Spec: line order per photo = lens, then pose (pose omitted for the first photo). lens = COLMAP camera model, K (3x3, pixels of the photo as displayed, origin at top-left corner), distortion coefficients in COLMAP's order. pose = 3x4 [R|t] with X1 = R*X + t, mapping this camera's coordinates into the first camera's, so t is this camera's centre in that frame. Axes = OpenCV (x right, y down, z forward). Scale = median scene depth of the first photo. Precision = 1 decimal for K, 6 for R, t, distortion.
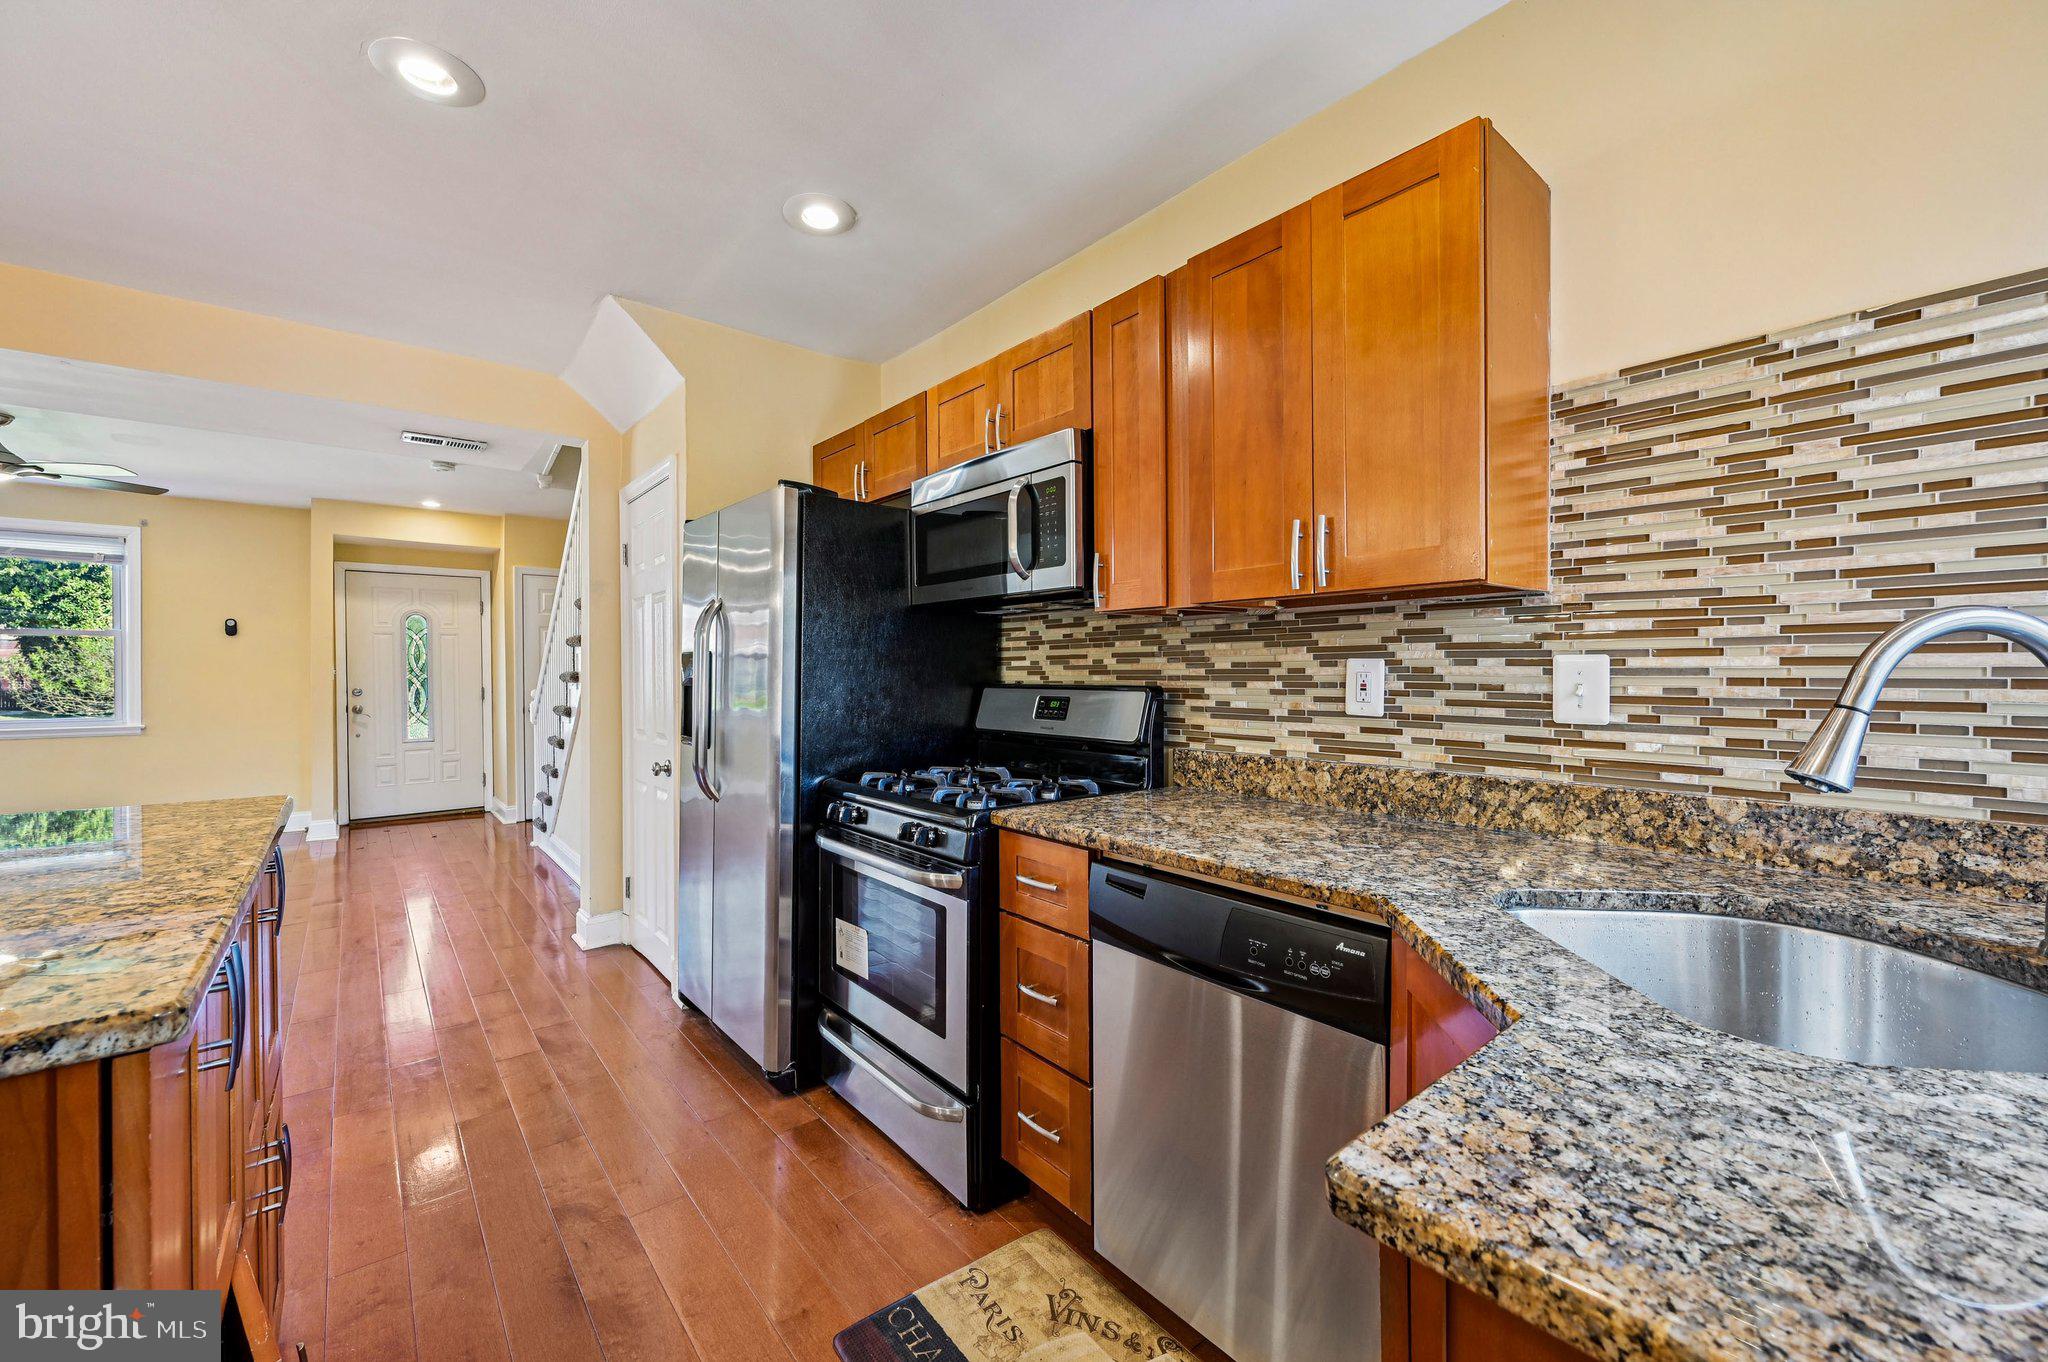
lens RADIAL K [[816.9, 0, 1033.6], [0, 816.9, 673.9], [0, 0, 1]] dist [0.002494, 0.000268]
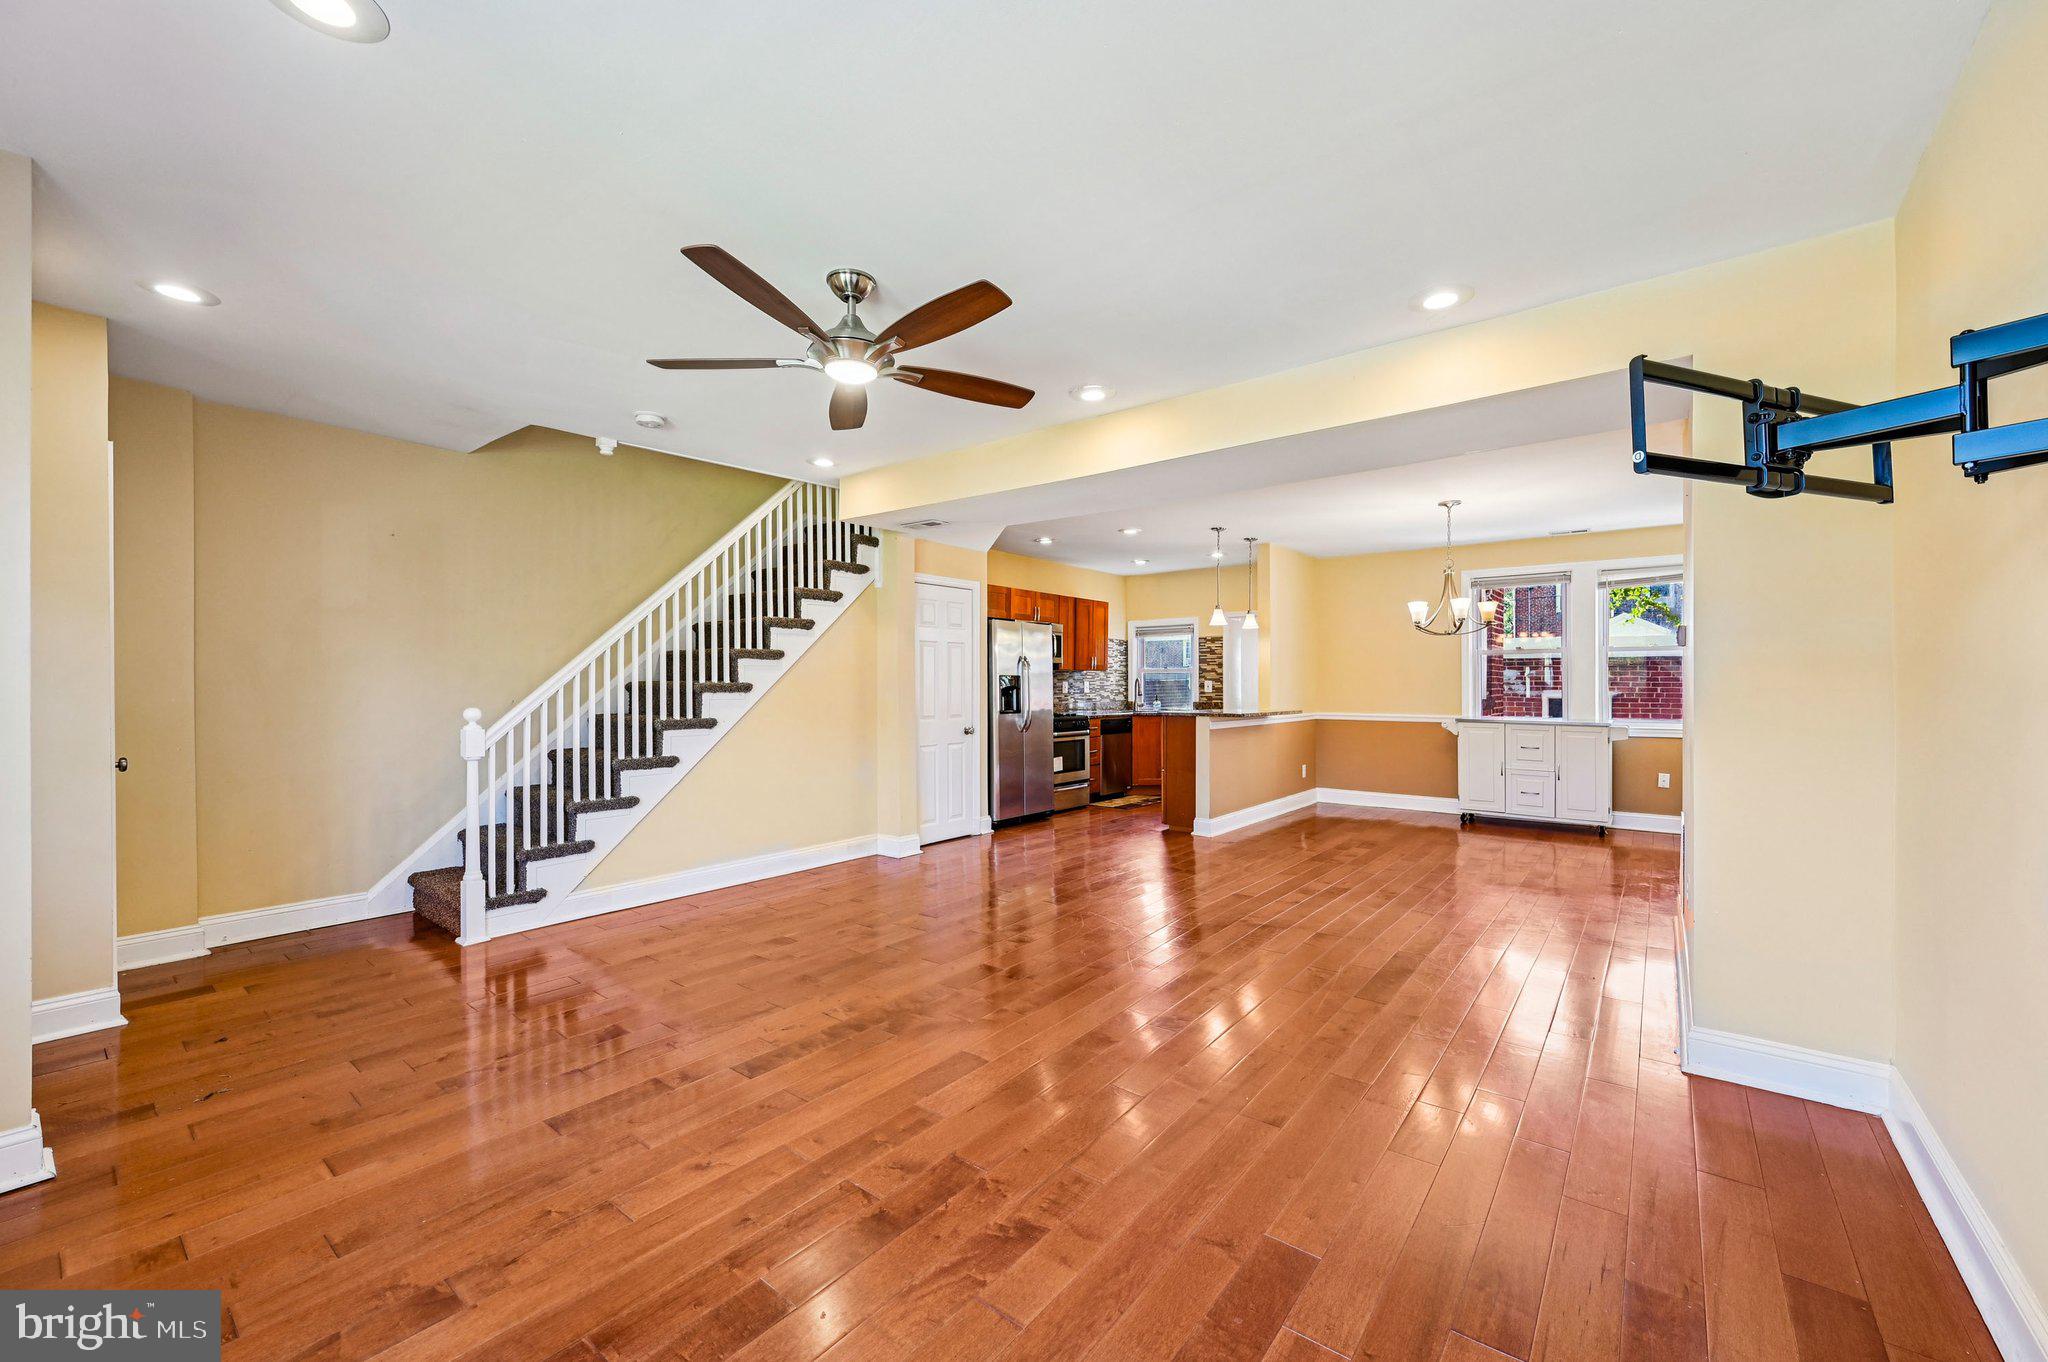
lens RADIAL K [[816.9, 0, 1030.0], [0, 816.9, 689.5], [0, 0, 1]] dist [0.002494, 0.000268]
pose [[-0.211392, -0.004078, 0.977393, -3.926693], [0.002293, 0.999986, 0.004668, 0.005536], [-0.977399, 0.003228, -0.211380, 2.030304]]
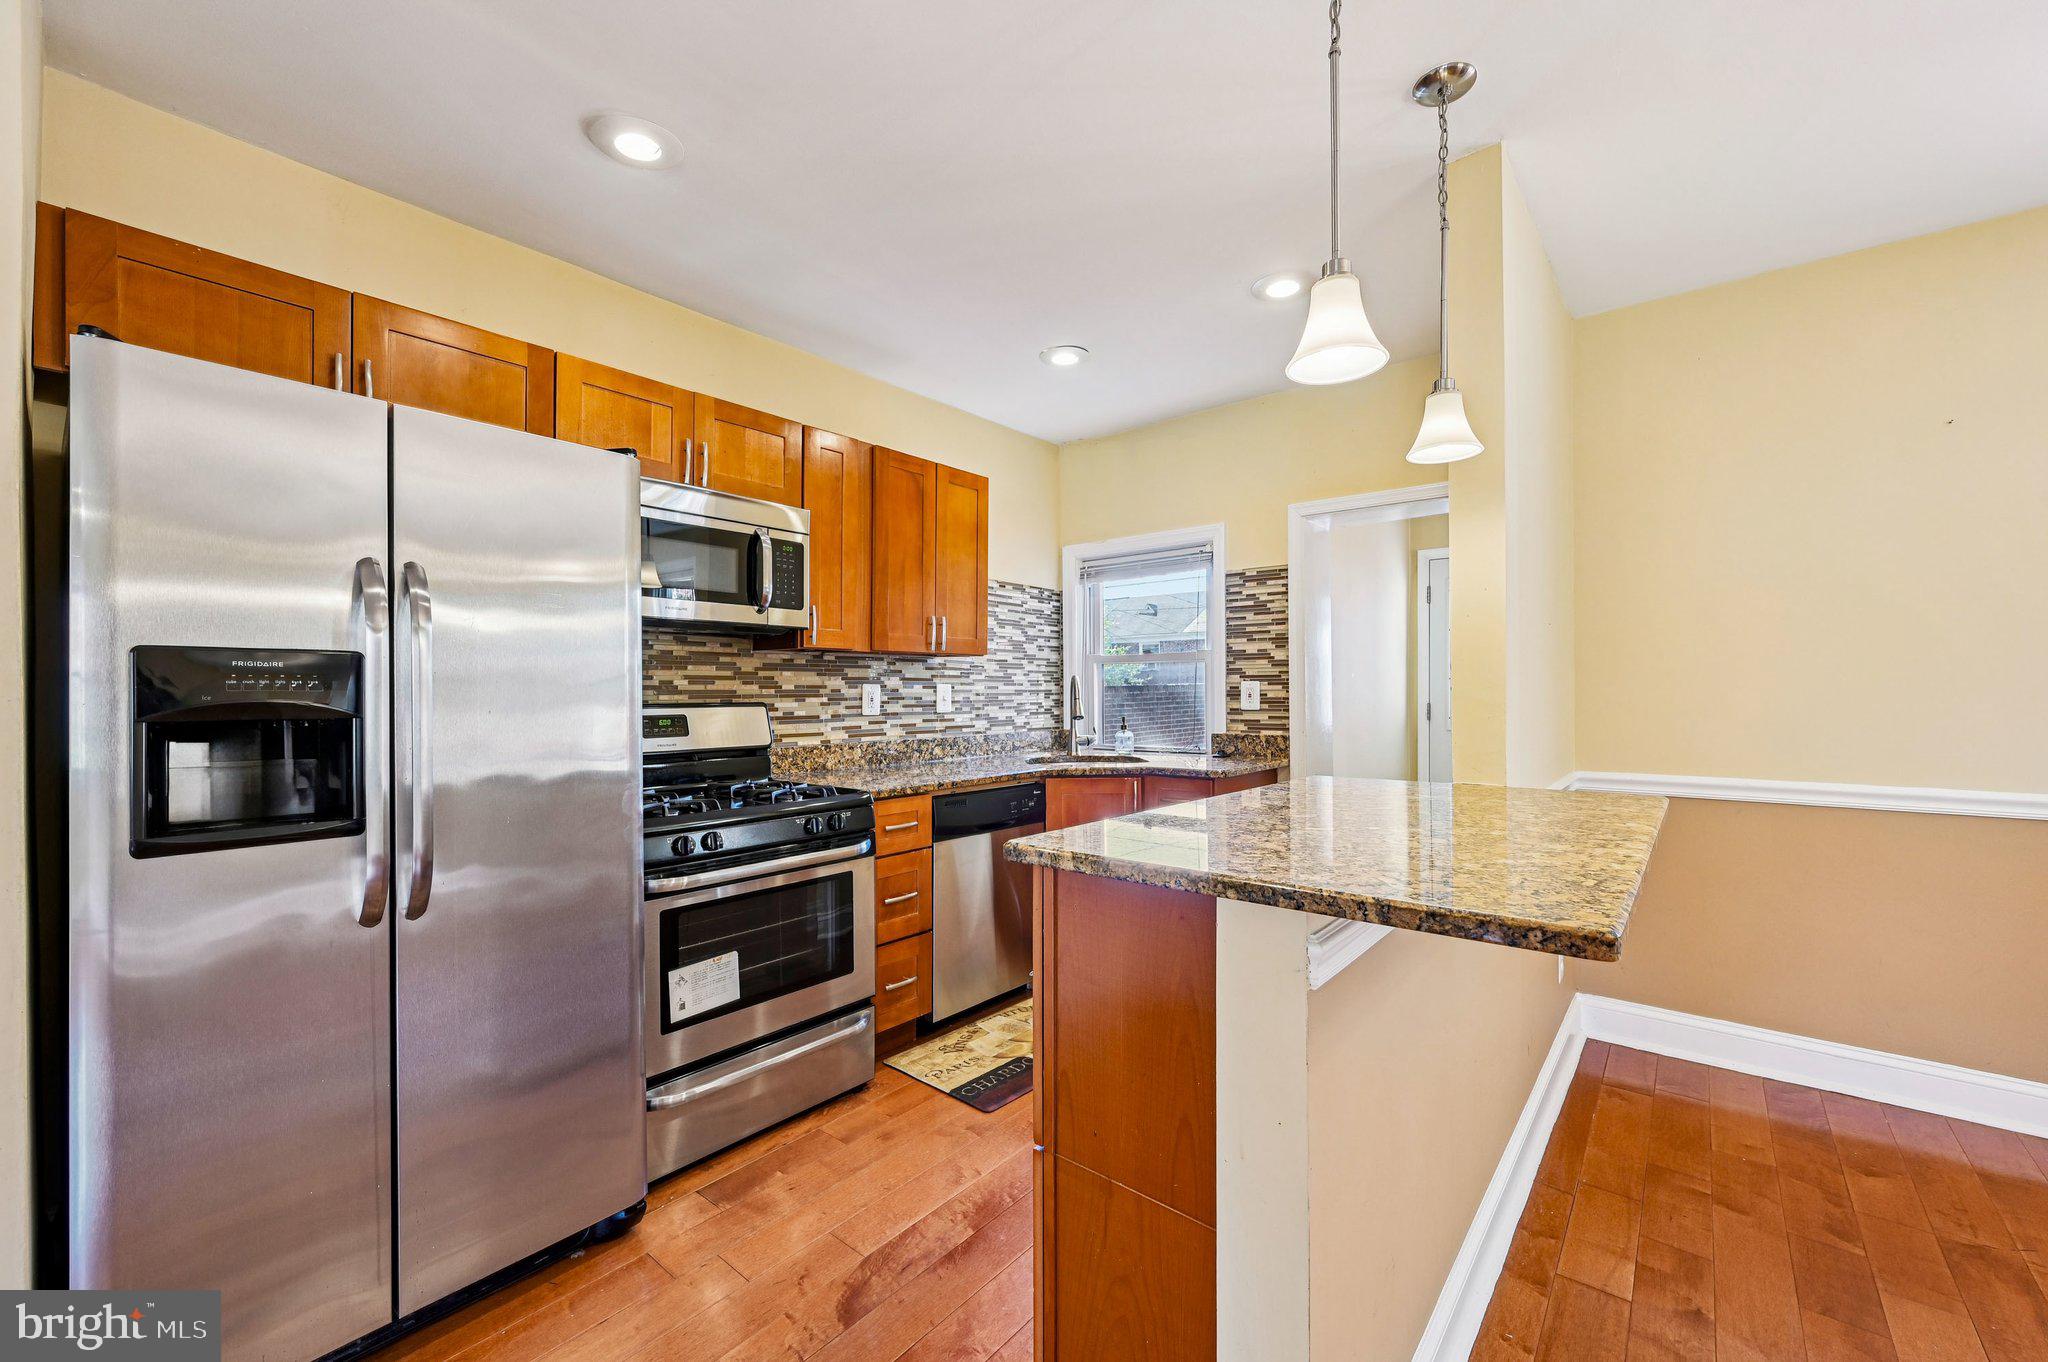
lens RADIAL K [[816.9, 0, 1032.0], [0, 816.9, 690.7], [0, 0, 1]] dist [0.002494, 0.000268]
pose [[-0.183514, 0.003340, 0.983011, -1.345501], [0.007075, 0.999973, -0.002077, 0.002066], [-0.982992, 0.006573, -0.183533, 0.890151]]
